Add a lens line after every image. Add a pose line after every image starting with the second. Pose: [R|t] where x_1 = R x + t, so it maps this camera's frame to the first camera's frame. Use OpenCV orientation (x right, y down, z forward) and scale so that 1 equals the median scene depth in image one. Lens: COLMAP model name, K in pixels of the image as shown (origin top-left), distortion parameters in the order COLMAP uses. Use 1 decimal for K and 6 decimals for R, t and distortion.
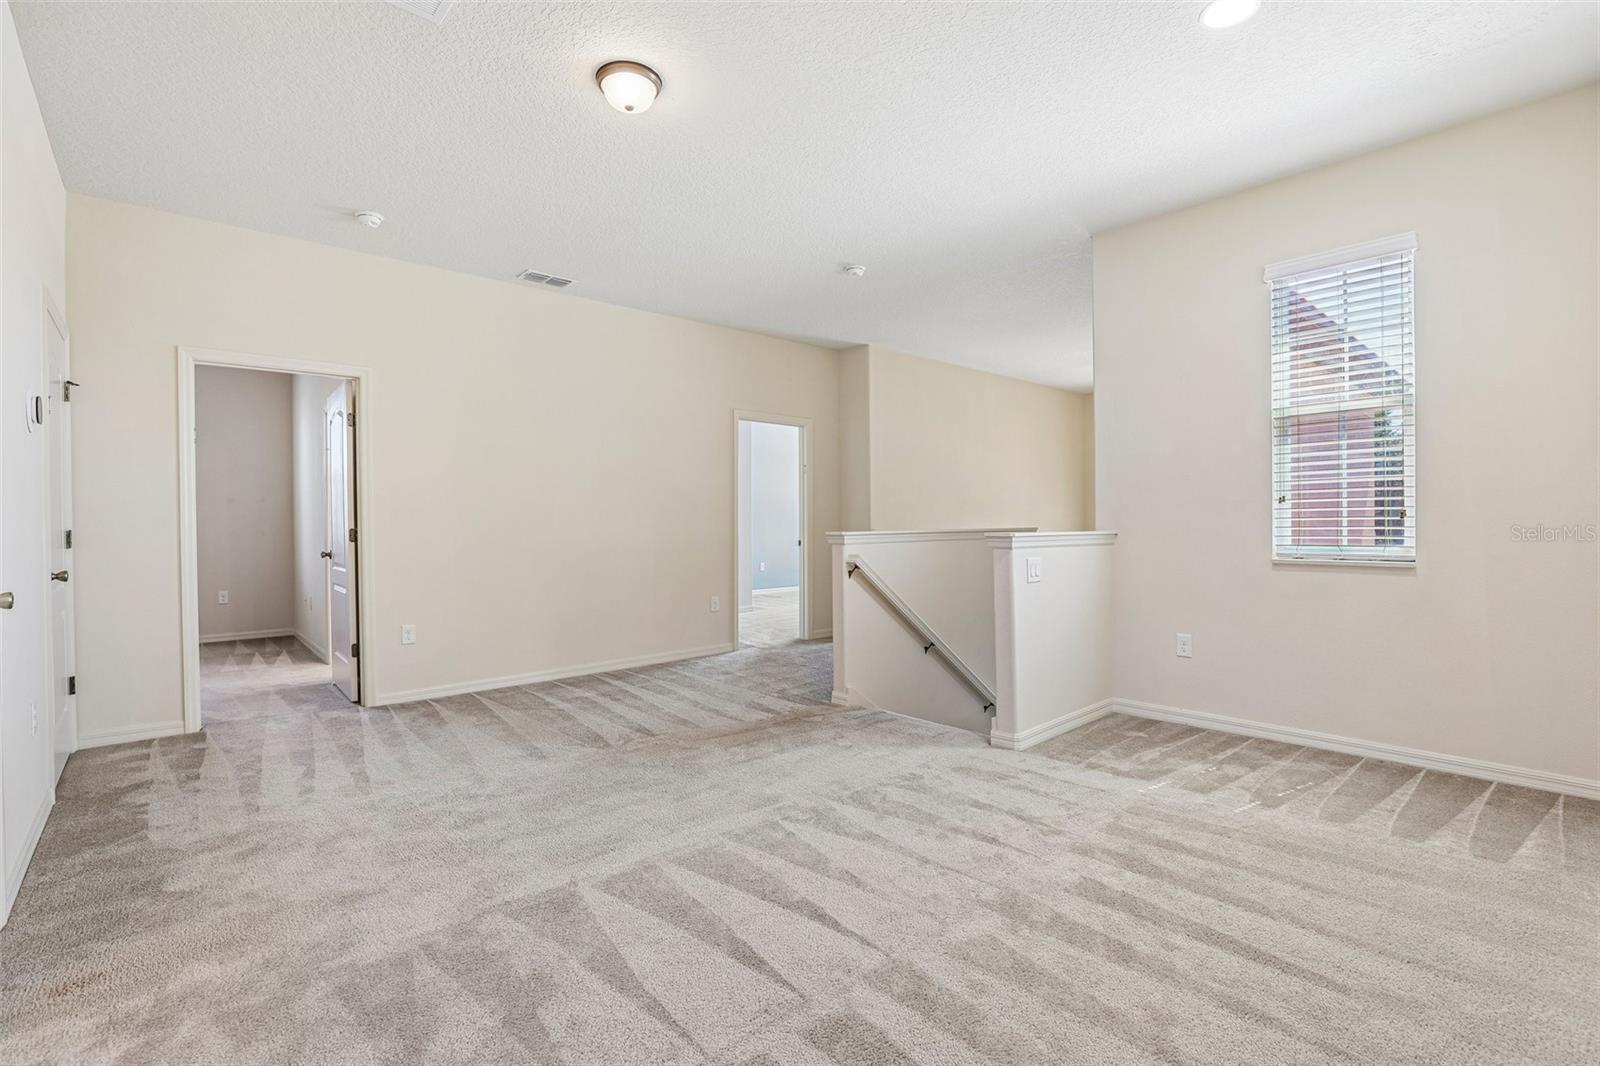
lens RADIAL K [[728.4, 0, 802.0], [0, 728.4, 530.7], [0, 0, 1]] dist [-0.044295, 0.012691]
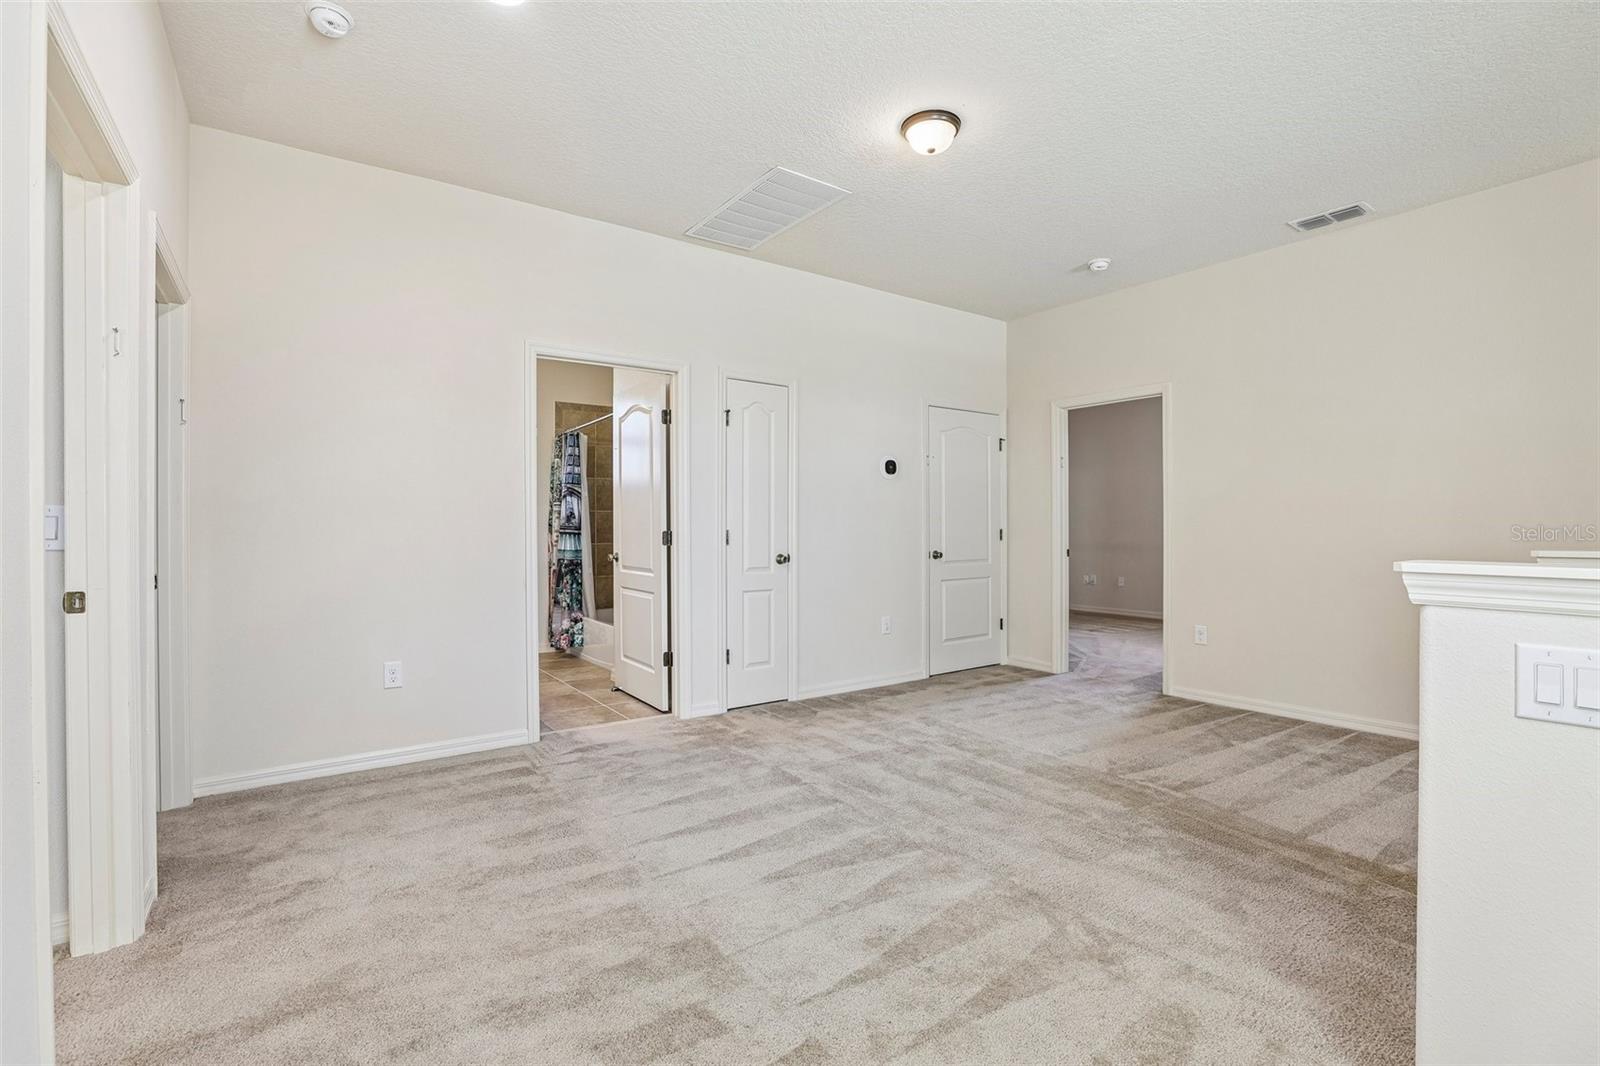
lens RADIAL K [[728.4, 0, 802.4], [0, 728.4, 532.9], [0, 0, 1]] dist [-0.044295, 0.012691]
pose [[-0.119026, 0.015427, -0.992771, 0.638230], [-0.008402, 0.999828, 0.016544, -0.015055], [0.992856, 0.010310, -0.118876, 0.677637]]
